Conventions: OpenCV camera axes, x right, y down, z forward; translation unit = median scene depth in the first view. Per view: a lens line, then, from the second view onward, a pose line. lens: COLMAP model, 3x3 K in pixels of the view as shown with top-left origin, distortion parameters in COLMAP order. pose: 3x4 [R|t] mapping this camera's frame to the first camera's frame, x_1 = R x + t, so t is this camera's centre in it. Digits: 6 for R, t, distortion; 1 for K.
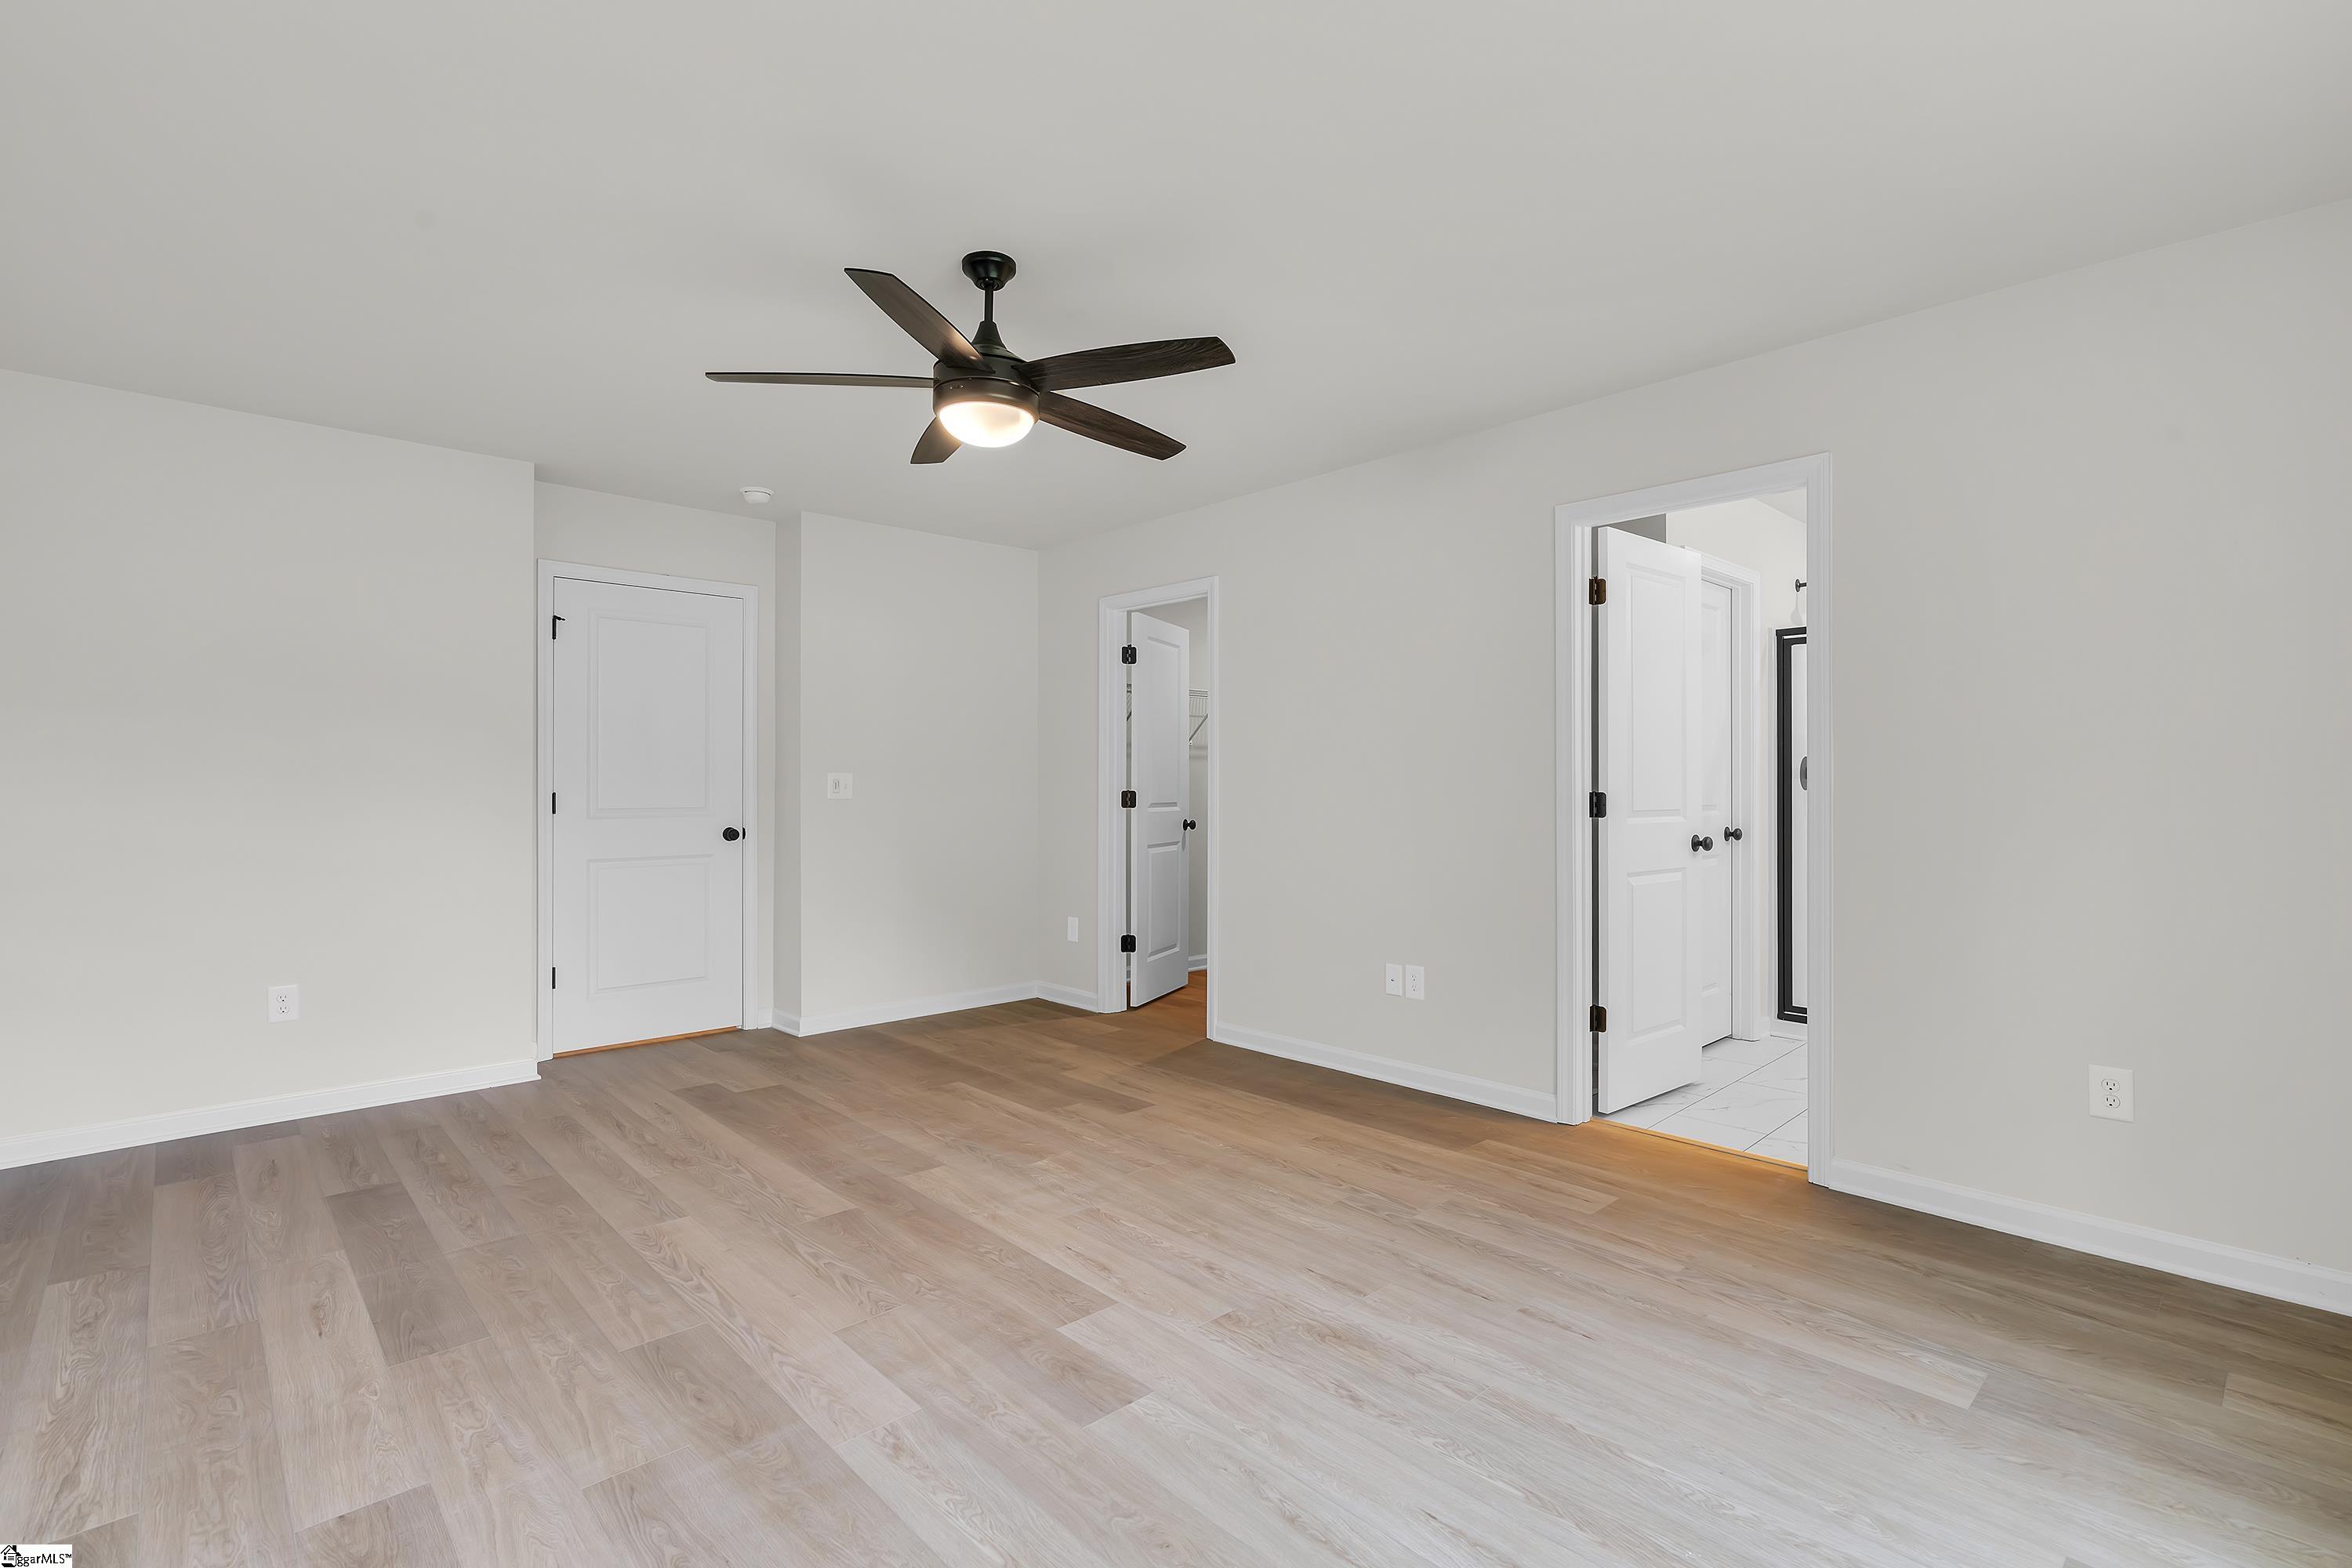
lens RADIAL K [[1070.0, 0, 1171.3], [0, 1070.0, 789.9], [0, 0, 1]] dist [-0.004827, 0.001301]
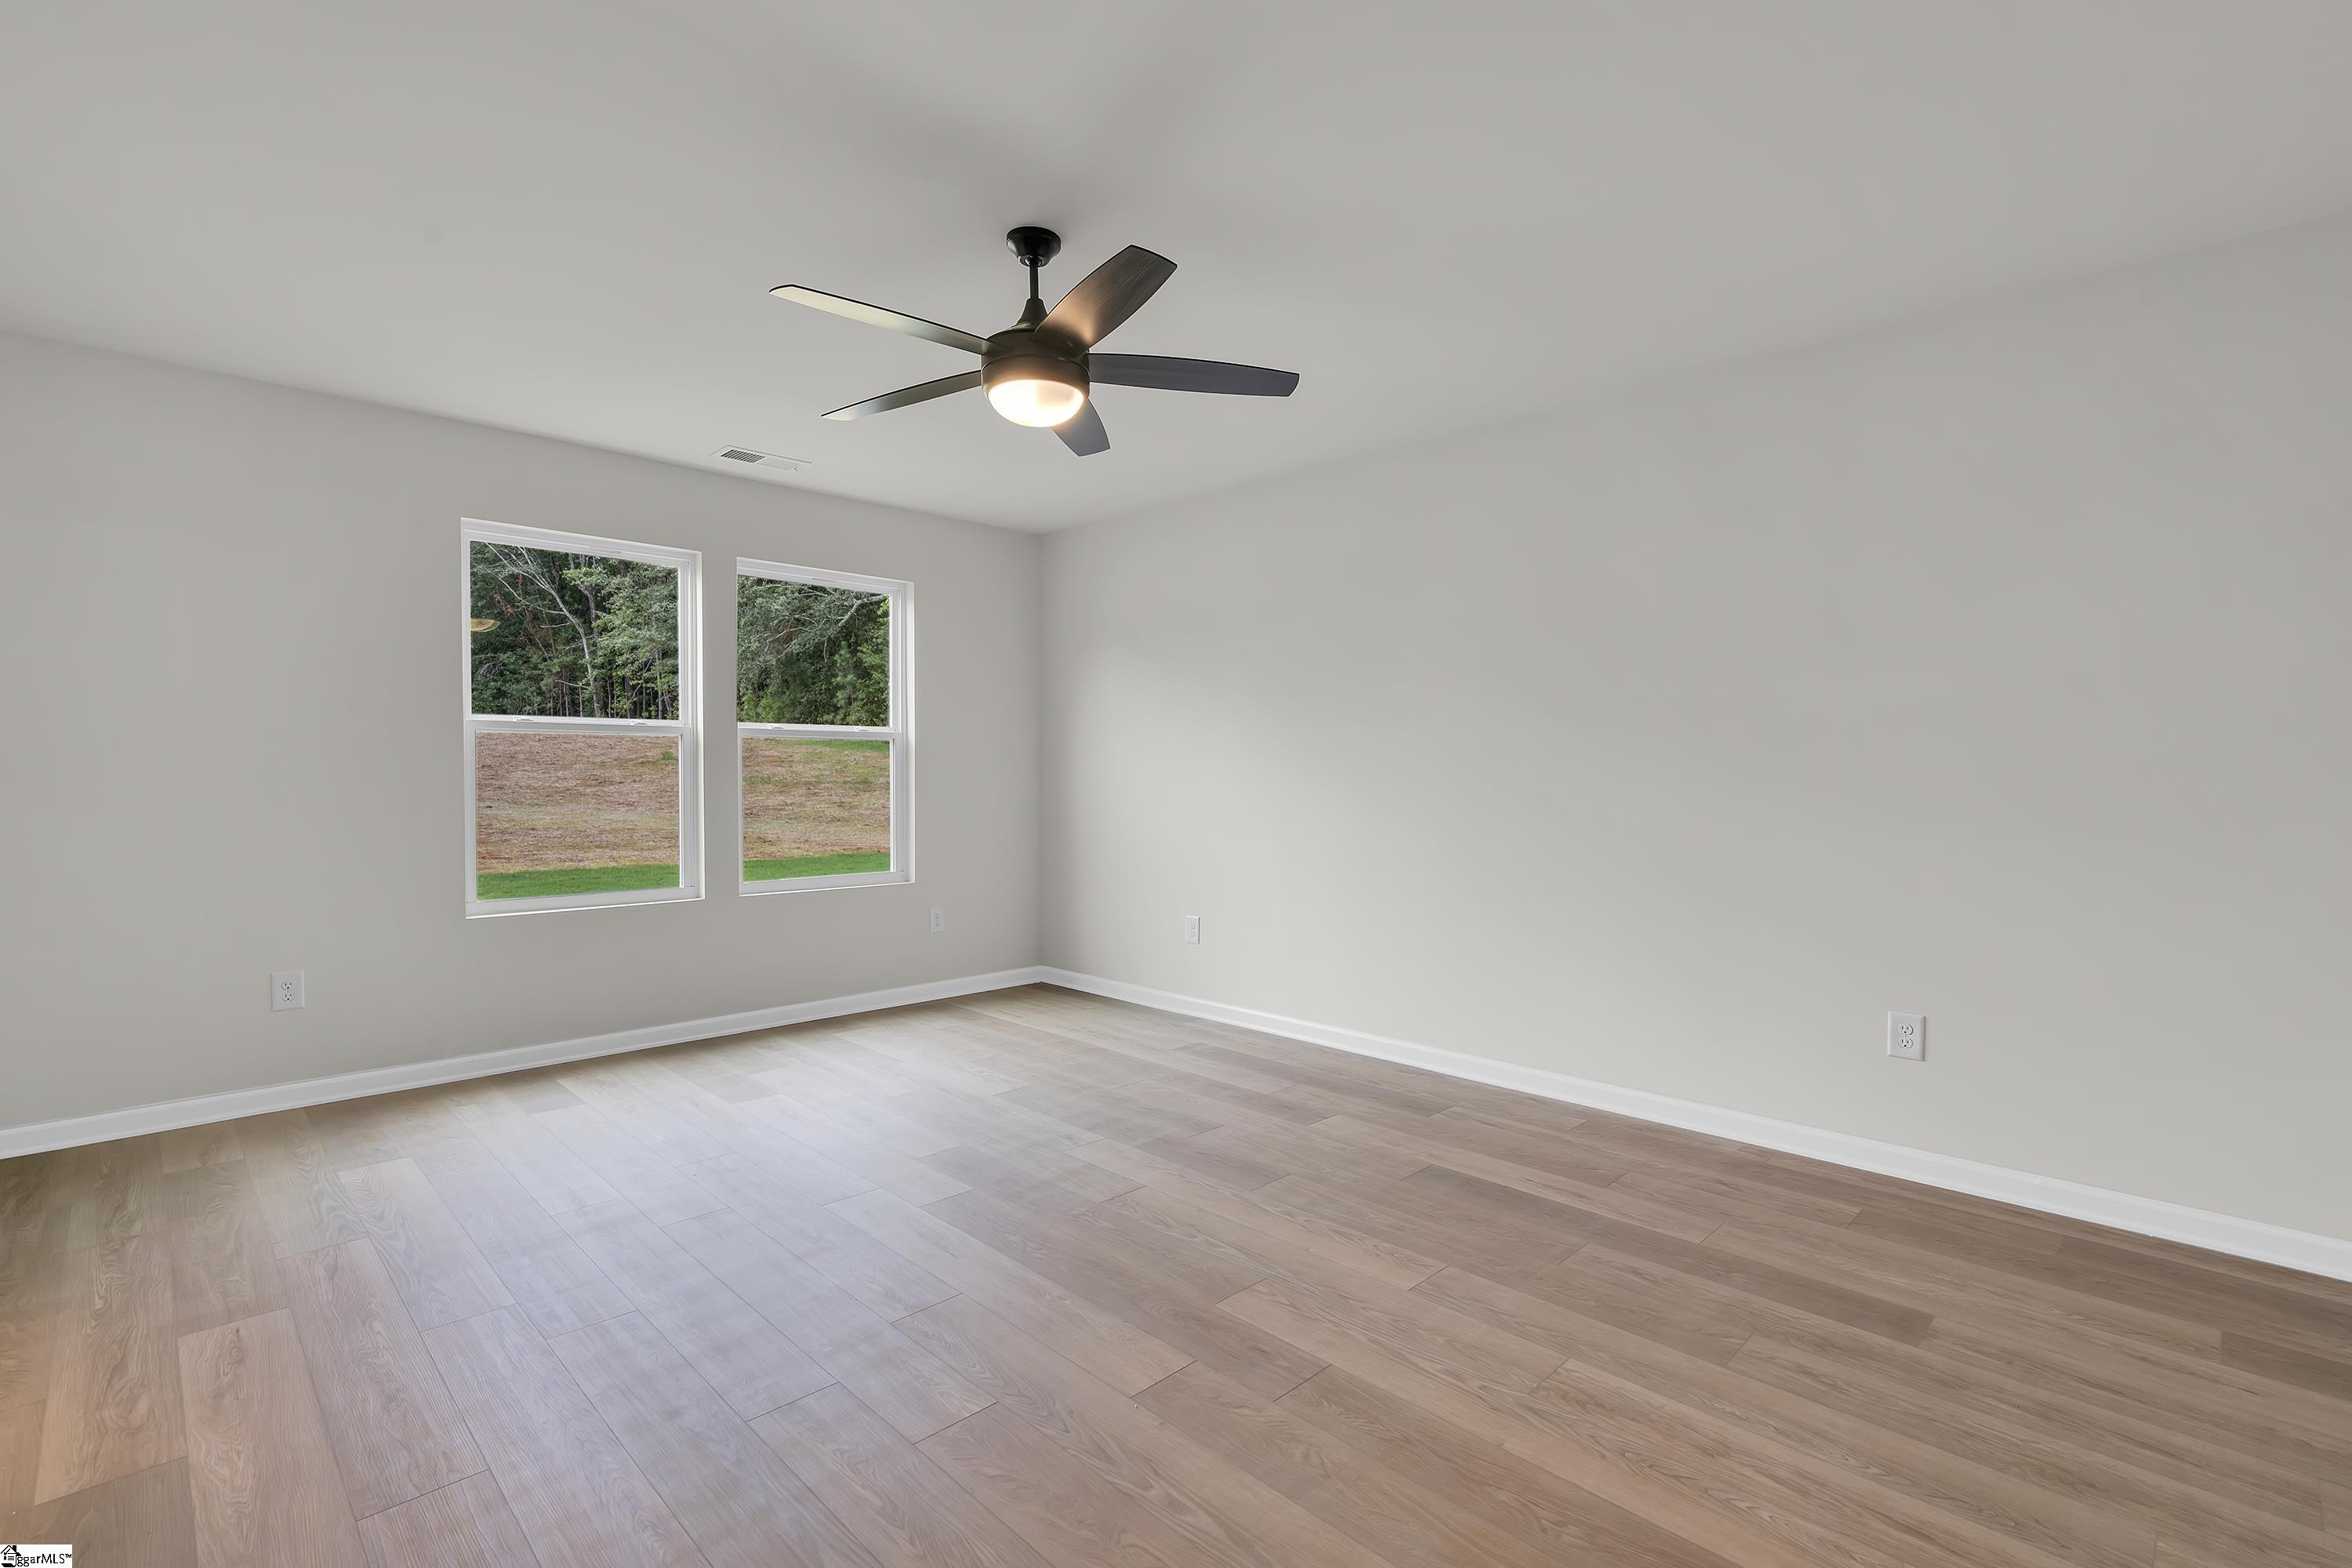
lens RADIAL K [[1070.0, 0, 1172.6], [0, 1070.0, 778.8], [0, 0, 1]] dist [-0.004827, 0.001301]
pose [[-0.999652, -0.000165, -0.026363, -0.274534], [-0.000495, 0.999921, 0.012522, -0.007332], [0.026359, 0.012531, -0.999574, 2.012882]]
